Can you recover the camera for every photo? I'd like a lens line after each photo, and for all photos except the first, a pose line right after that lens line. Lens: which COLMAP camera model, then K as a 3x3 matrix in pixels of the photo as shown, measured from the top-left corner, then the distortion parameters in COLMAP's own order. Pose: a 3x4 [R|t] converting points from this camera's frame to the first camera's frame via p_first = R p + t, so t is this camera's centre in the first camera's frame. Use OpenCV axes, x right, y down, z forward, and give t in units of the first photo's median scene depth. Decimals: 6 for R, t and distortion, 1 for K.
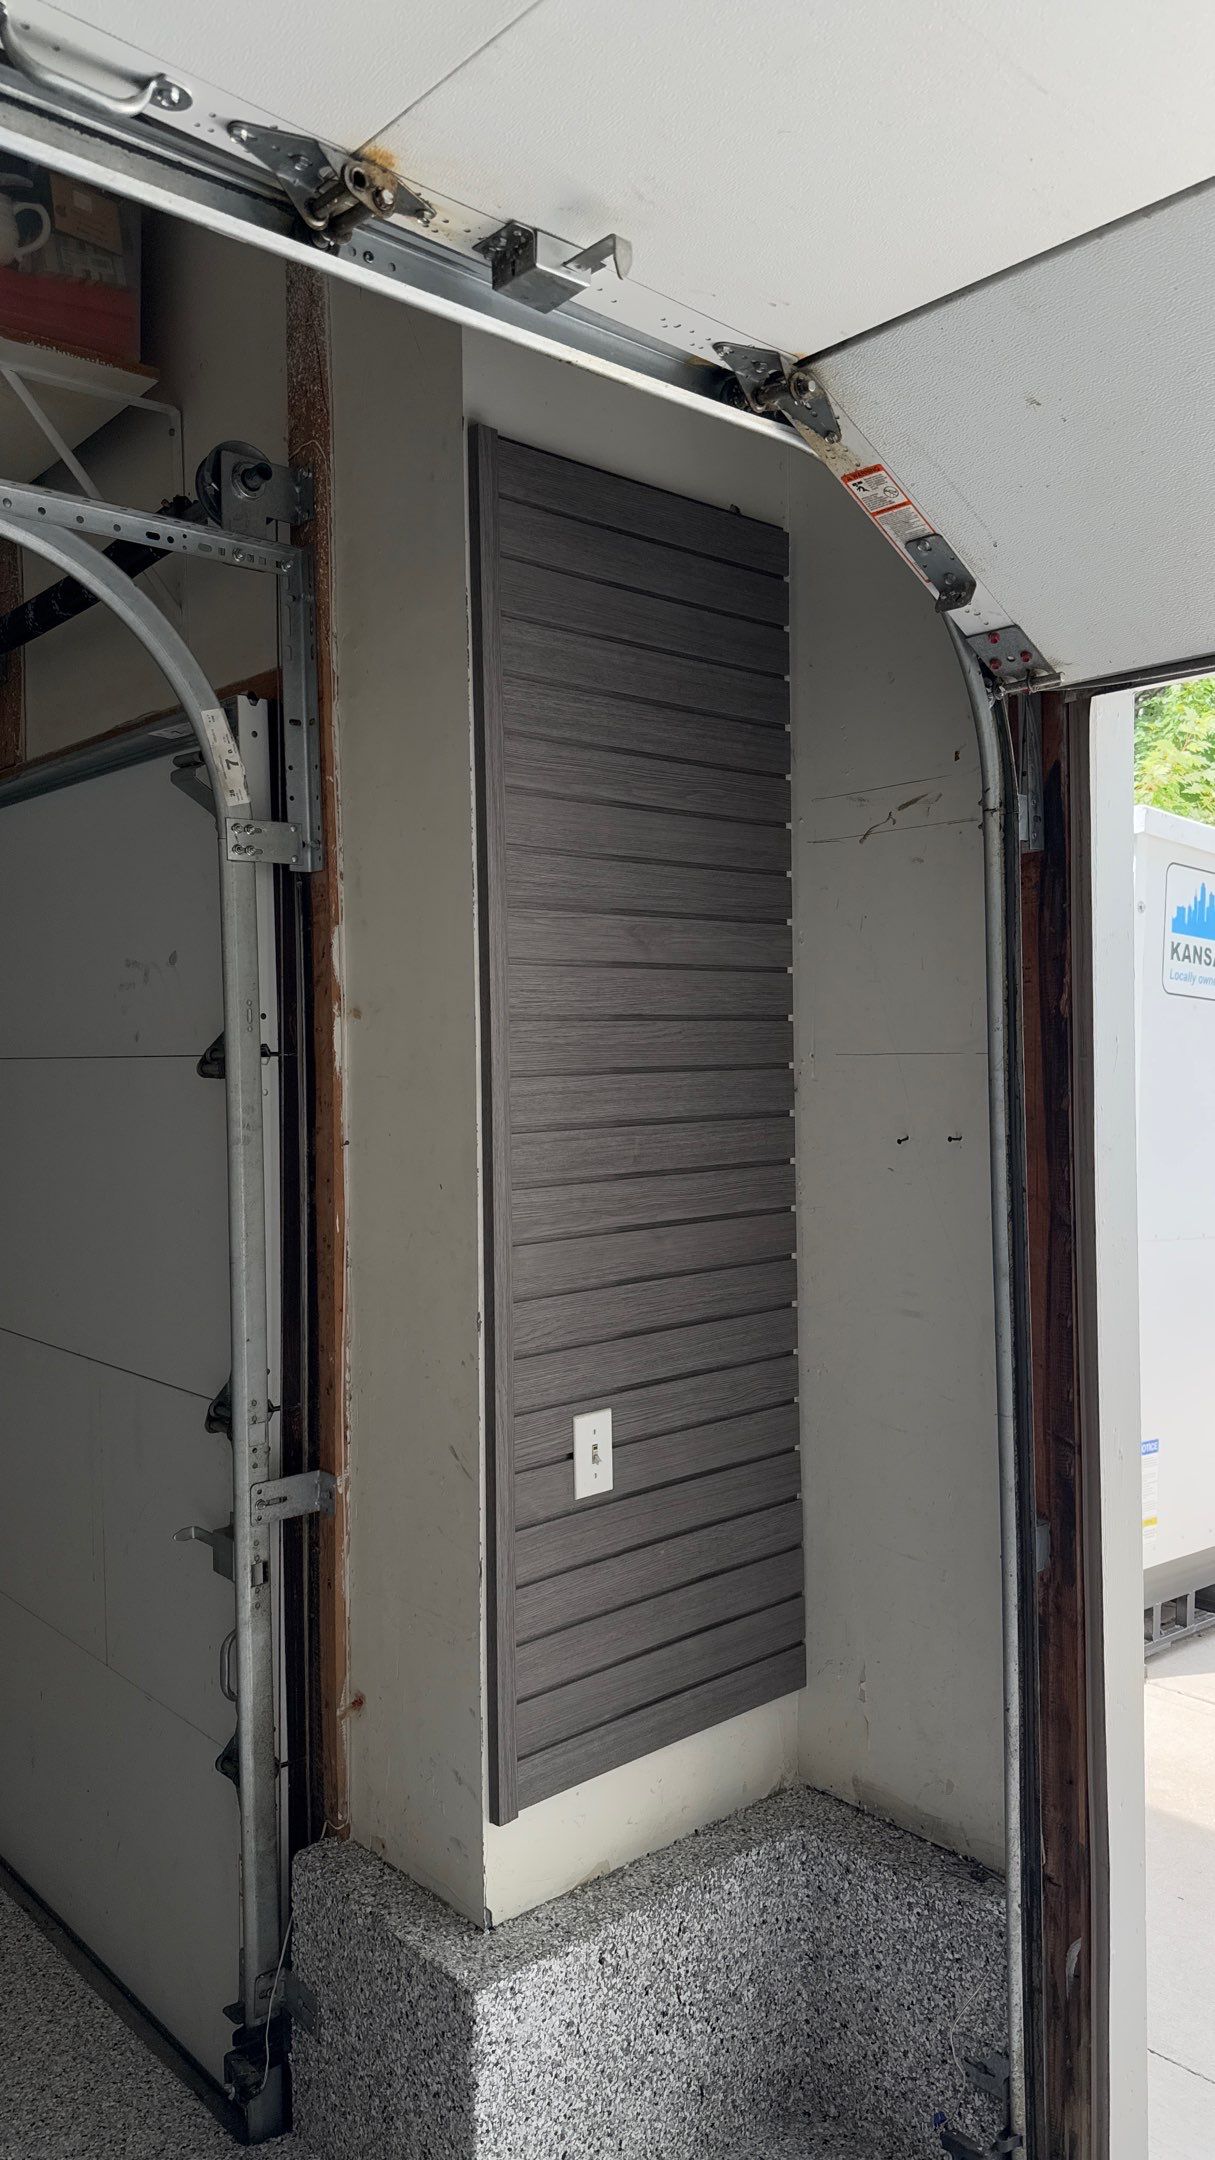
lens RADIAL K [[1513.2, 0, 585.4], [0, 1513.2, 1080.8], [0, 0, 1]] dist [0.085645, -0.001147]
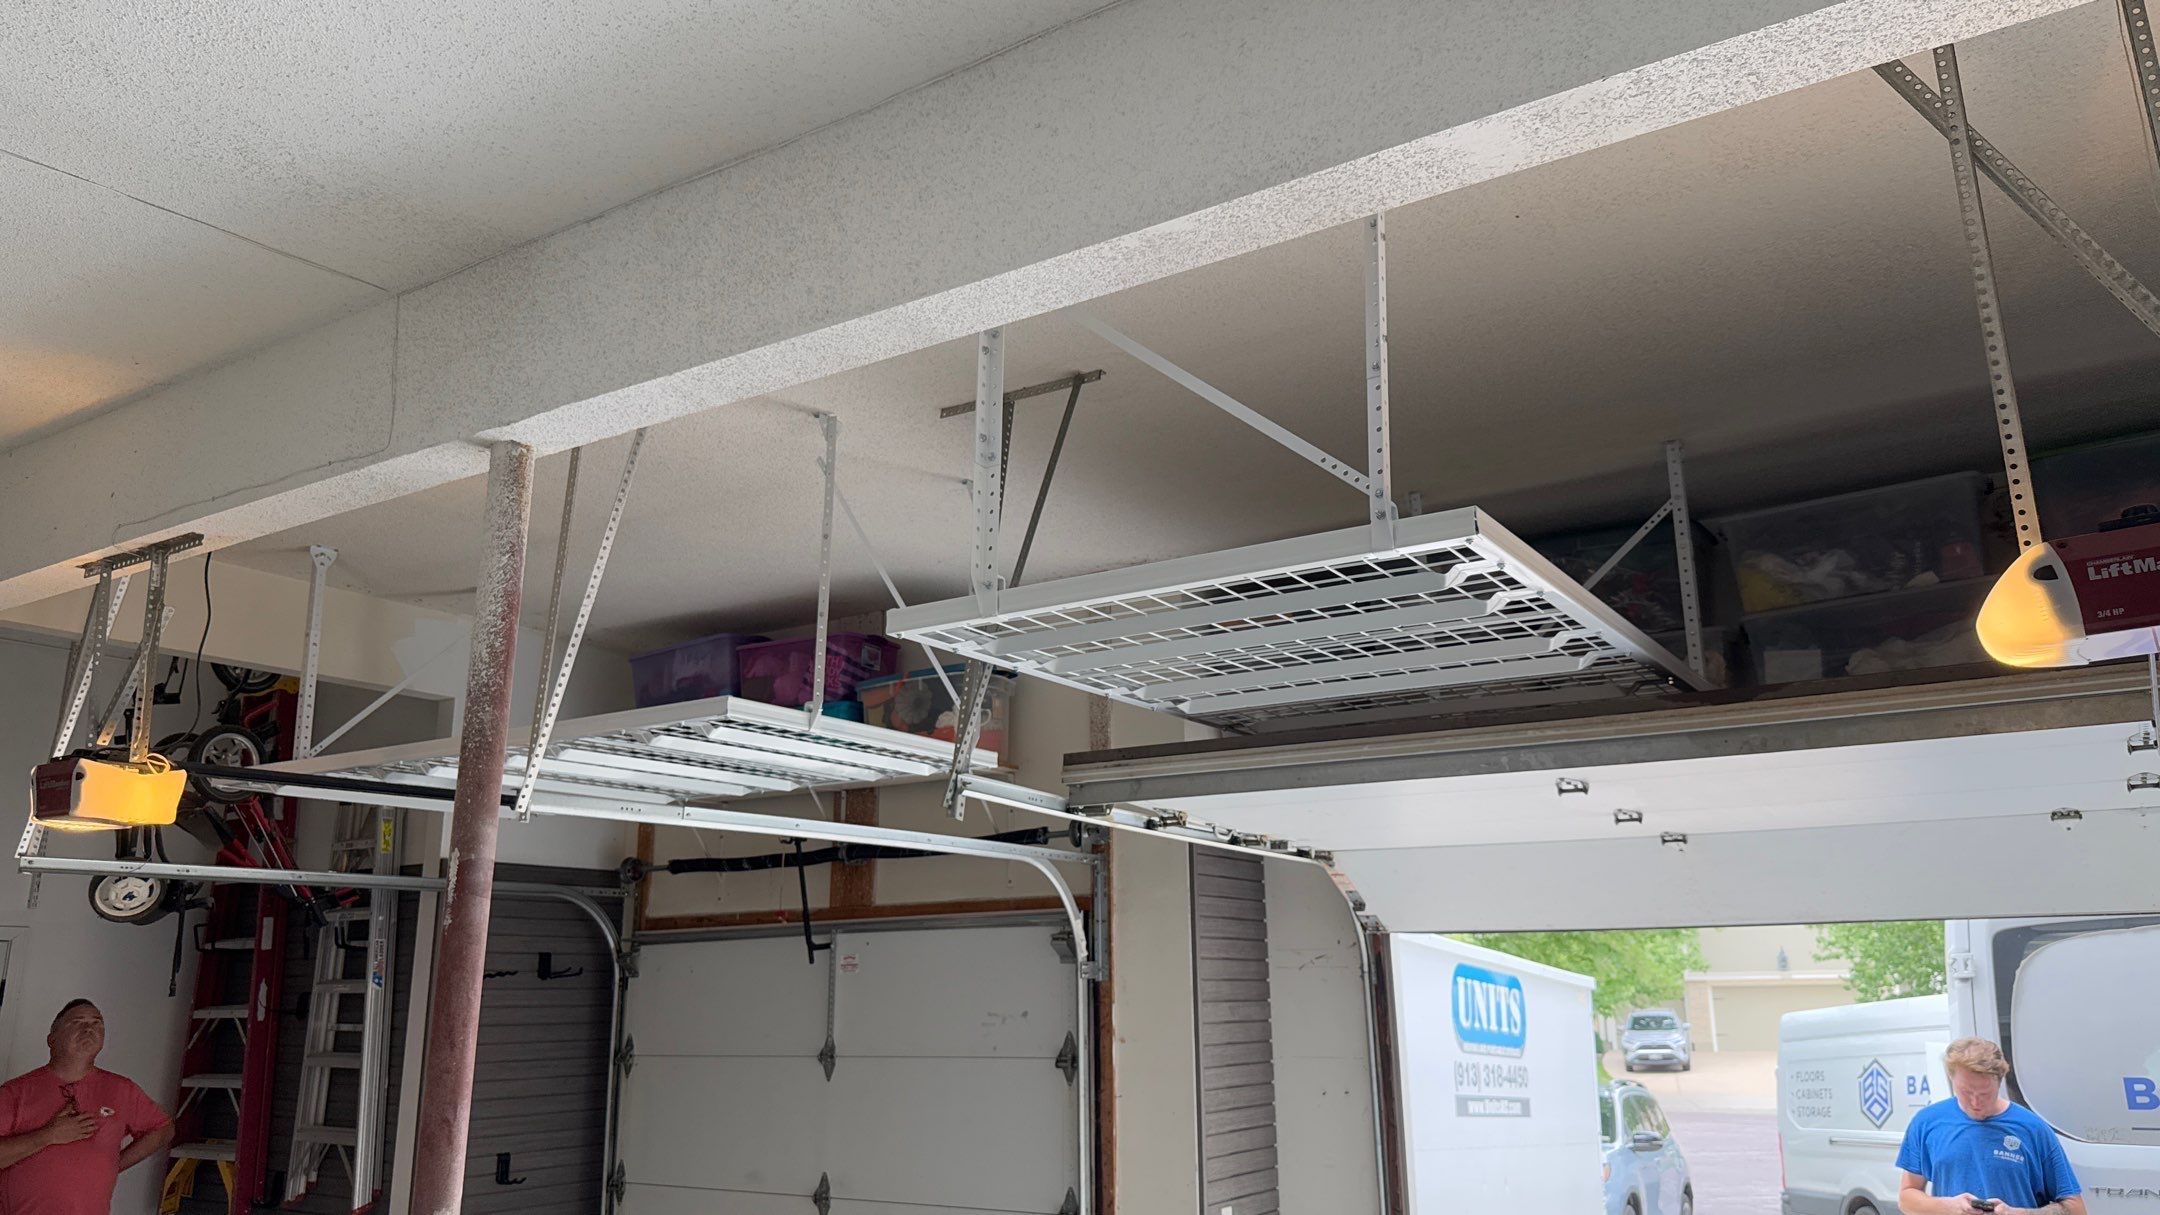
lens RADIAL K [[1513.2, 0, 1093.7], [0, 1513.2, 602.6], [0, 0, 1]] dist [0.085645, -0.001147]
pose [[0.960131, 0.078066, 0.268427, -0.924558], [-0.001209, 0.961367, -0.275268, -0.047193], [-0.279546, 0.263969, 0.923133, -1.496249]]
